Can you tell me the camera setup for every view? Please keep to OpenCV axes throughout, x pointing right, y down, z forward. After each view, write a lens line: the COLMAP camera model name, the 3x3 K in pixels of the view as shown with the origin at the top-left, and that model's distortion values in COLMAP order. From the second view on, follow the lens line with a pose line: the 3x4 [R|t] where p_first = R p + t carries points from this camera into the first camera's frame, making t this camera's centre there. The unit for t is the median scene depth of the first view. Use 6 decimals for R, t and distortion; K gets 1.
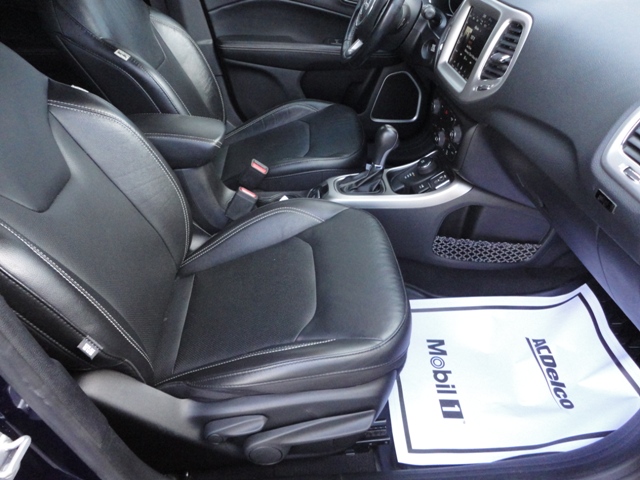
lens RADIAL K [[471.2, 0, 320.8], [0, 471.2, 240.2], [0, 0, 1]] dist [-0.002923, 0.009640]
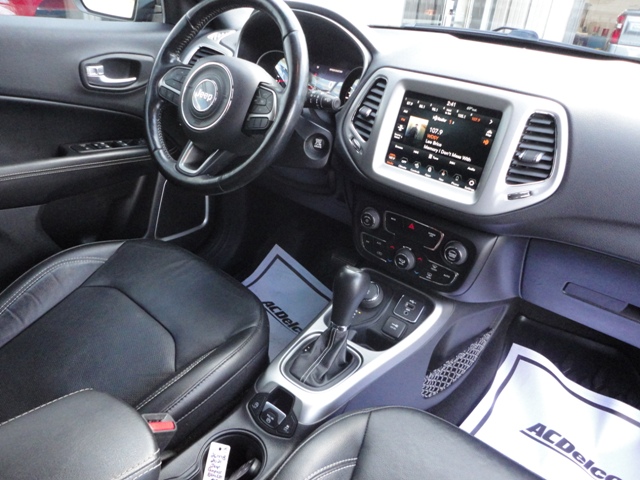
lens RADIAL K [[471.2, 0, 319.7], [0, 471.2, 237.6], [0, 0, 1]] dist [-0.002923, 0.009640]
pose [[0.668580, -0.309747, 0.676060, -0.331406], [0.371539, 0.926658, 0.057134, -0.348857], [-0.644173, 0.212984, 0.734628, 0.547838]]
